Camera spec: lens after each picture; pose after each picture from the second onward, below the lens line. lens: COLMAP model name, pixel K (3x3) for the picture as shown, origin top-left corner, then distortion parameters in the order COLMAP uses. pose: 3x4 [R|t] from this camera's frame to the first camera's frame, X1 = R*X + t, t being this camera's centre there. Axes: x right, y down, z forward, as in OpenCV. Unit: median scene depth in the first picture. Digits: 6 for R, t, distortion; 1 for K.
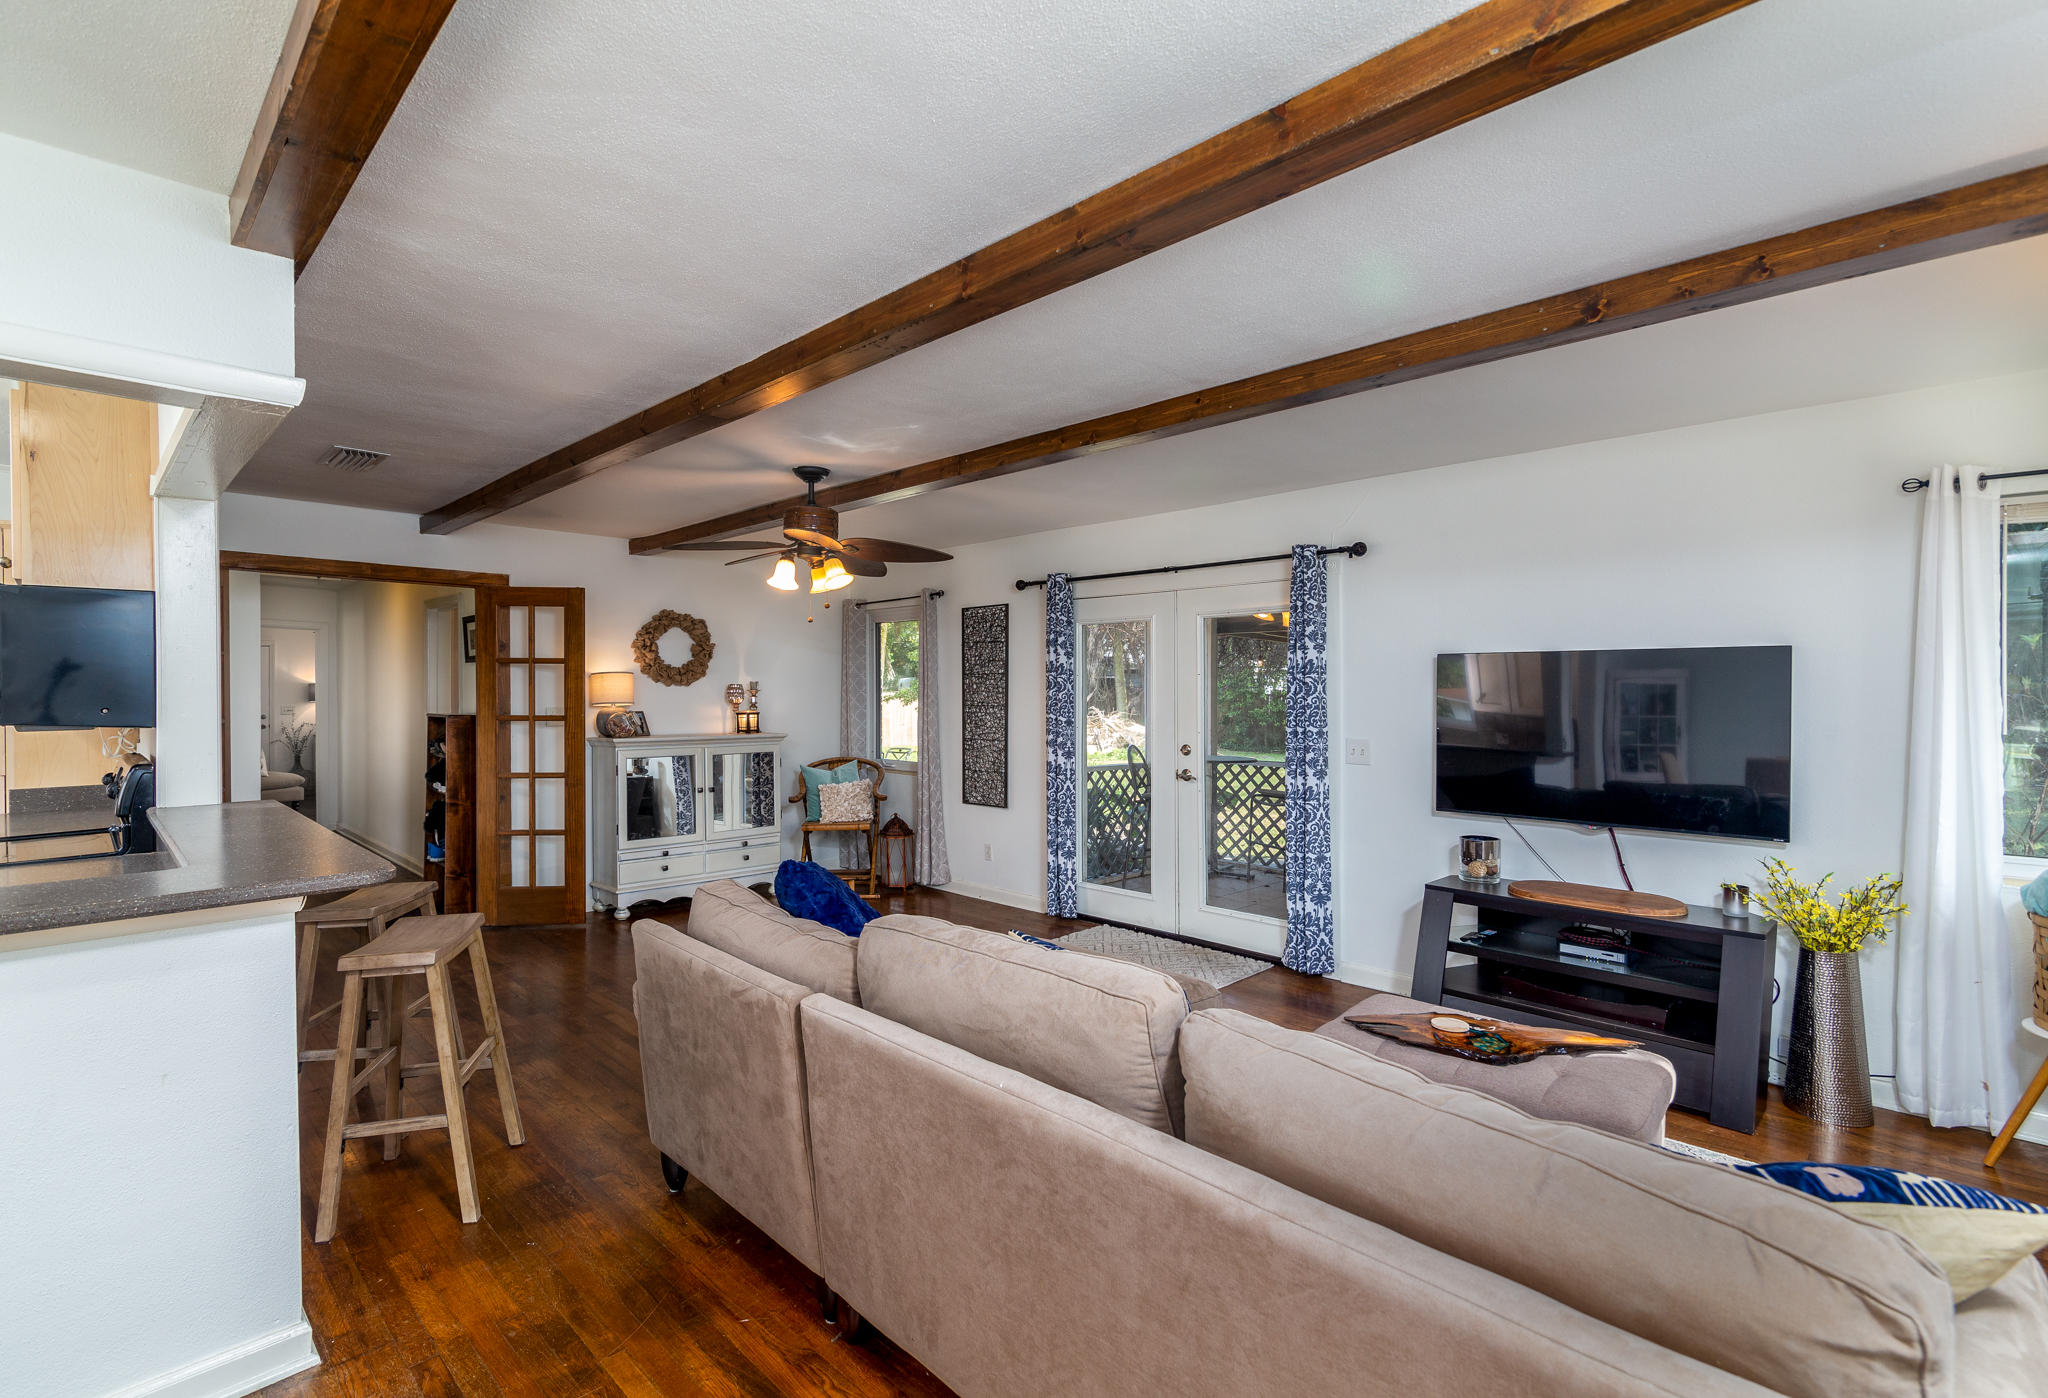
lens RADIAL K [[937.8, 0, 1021.9], [0, 937.8, 694.4], [0, 0, 1]] dist [-0.000102, -0.000018]
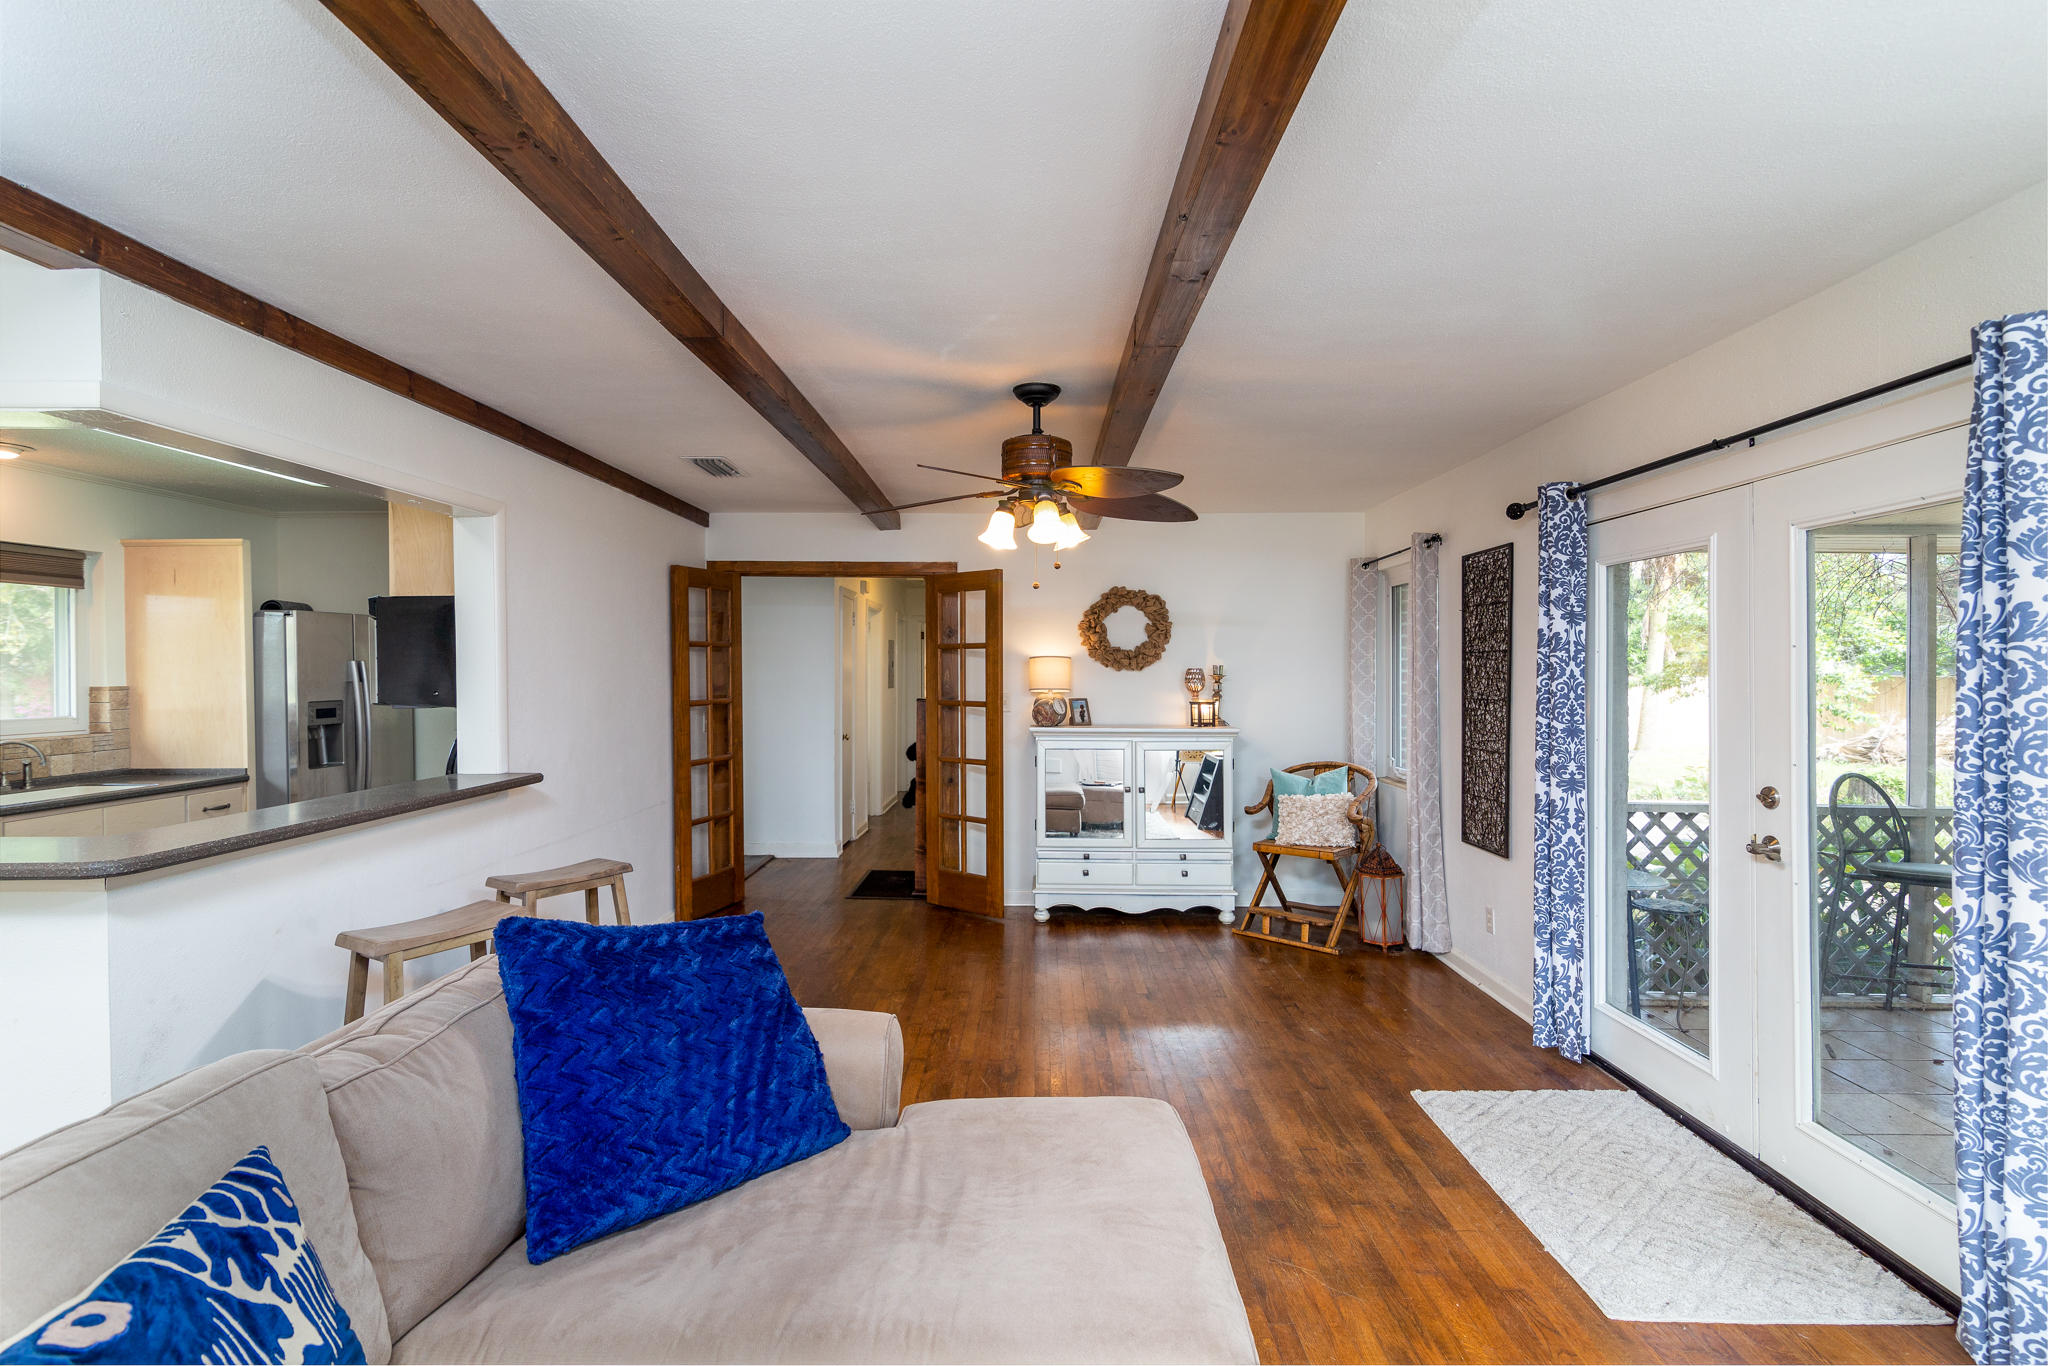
lens RADIAL K [[946.2, 0, 1027.3], [0, 946.2, 678.0], [0, 0, 1]] dist [0.001815, -0.000519]
pose [[0.699975, 0.004256, -0.714155, 0.227687], [-0.003853, 0.999990, 0.002183, -0.003748], [0.714157, 0.001224, 0.699984, 0.319598]]
